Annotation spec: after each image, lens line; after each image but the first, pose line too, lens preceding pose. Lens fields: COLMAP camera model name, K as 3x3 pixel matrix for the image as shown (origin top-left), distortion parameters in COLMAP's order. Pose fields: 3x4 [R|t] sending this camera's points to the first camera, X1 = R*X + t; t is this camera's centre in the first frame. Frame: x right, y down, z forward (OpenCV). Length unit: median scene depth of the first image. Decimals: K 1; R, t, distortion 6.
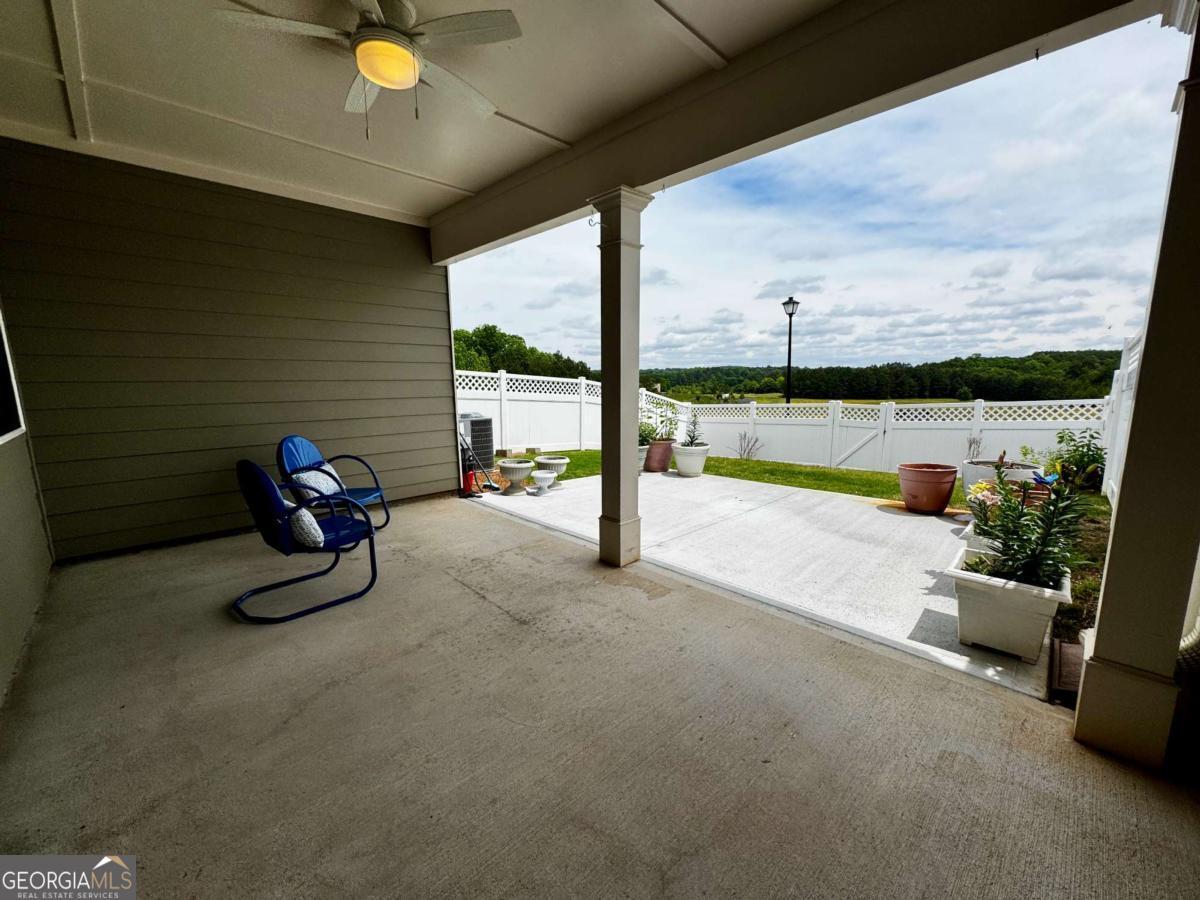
lens RADIAL K [[479.6, 0, 600.2], [0, 479.6, 451.7], [0, 0, 1]] dist [-0.002708, -0.000094]
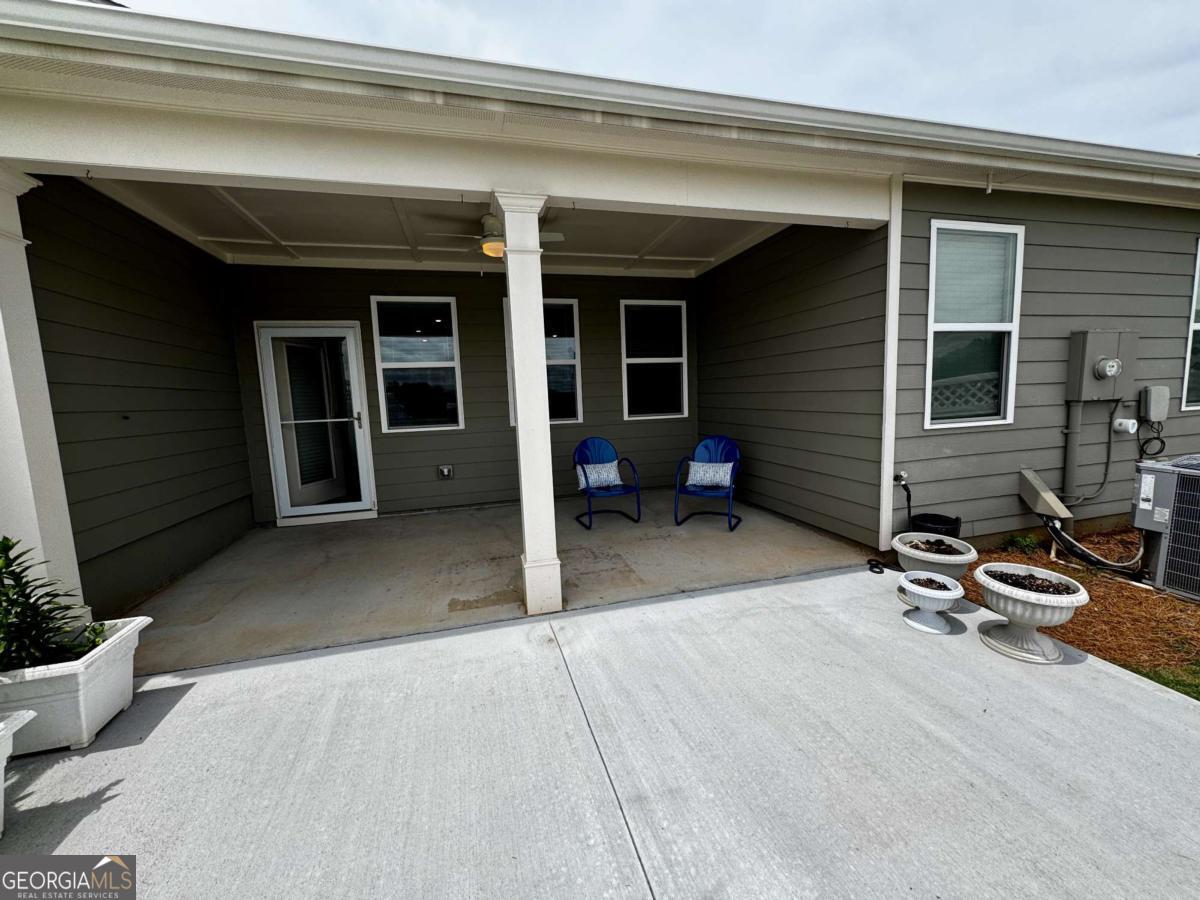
lens RADIAL K [[479.6, 0, 600.2], [0, 479.6, 451.7], [0, 0, 1]] dist [-0.002708, -0.000094]
pose [[-0.489256, 0.124954, -0.863143, 0.696364], [-0.096529, 0.975844, 0.195985, -0.229297], [0.866782, 0.179206, -0.465376, 1.418580]]
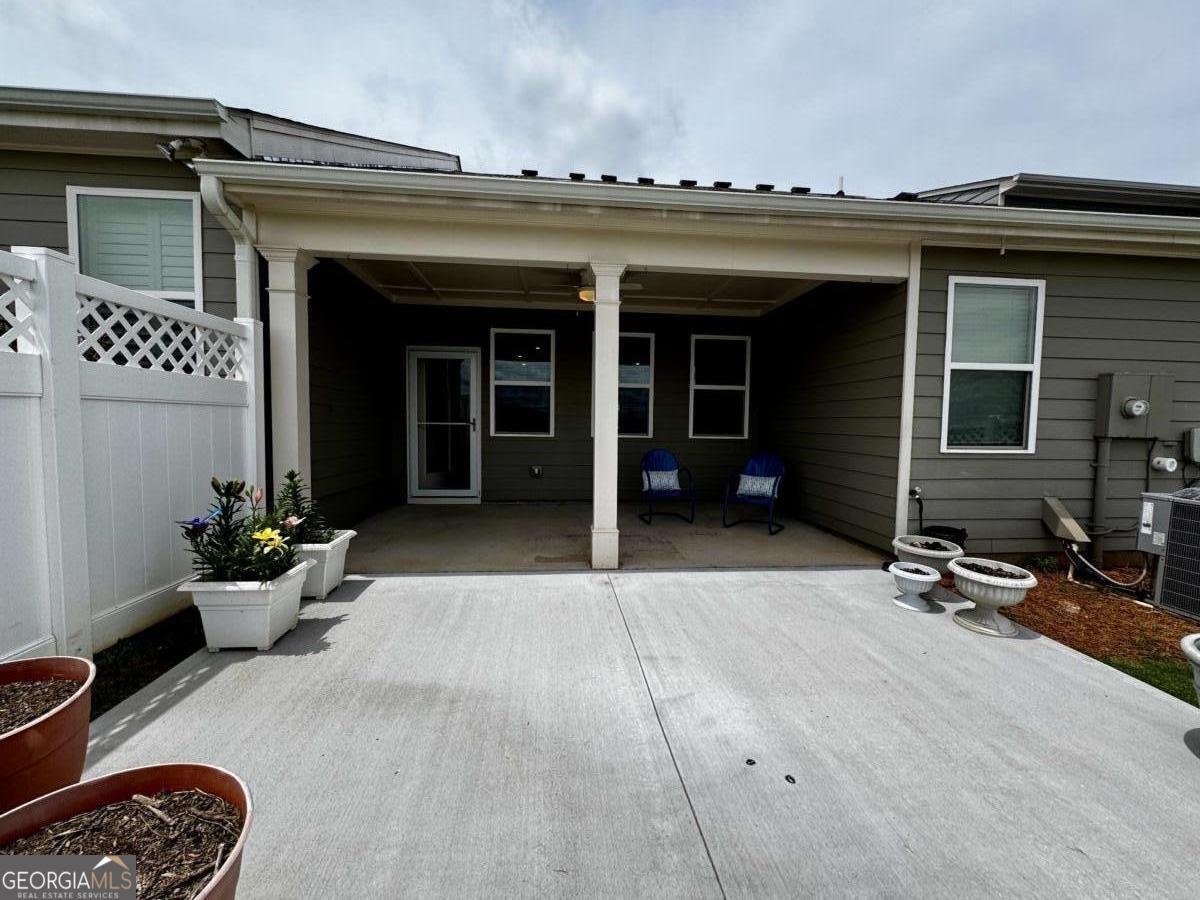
lens RADIAL K [[479.6, 0, 600.2], [0, 479.6, 451.7], [0, 0, 1]] dist [-0.002708, -0.000094]
pose [[-0.632995, 0.041833, -0.773025, 0.910238], [-0.131135, 0.978315, 0.160323, -0.224159], [0.762969, 0.202854, -0.613783, 1.613756]]
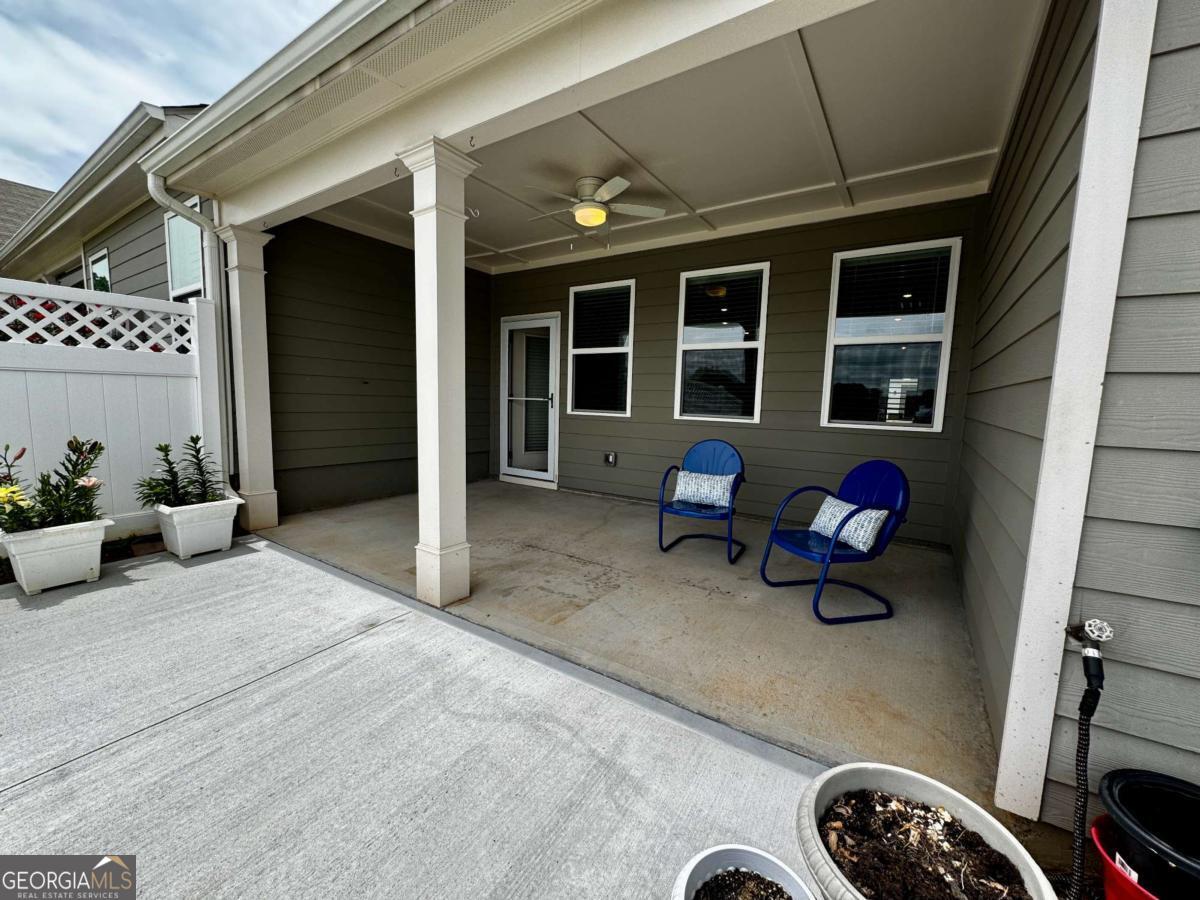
lens RADIAL K [[479.6, 0, 600.2], [0, 479.6, 451.7], [0, 0, 1]] dist [-0.002708, -0.000094]
pose [[-0.978415, 0.002267, -0.206636, -0.050378], [-0.052955, 0.963801, 0.261312, -0.234832], [0.199748, 0.266614, -0.942877, 1.715623]]
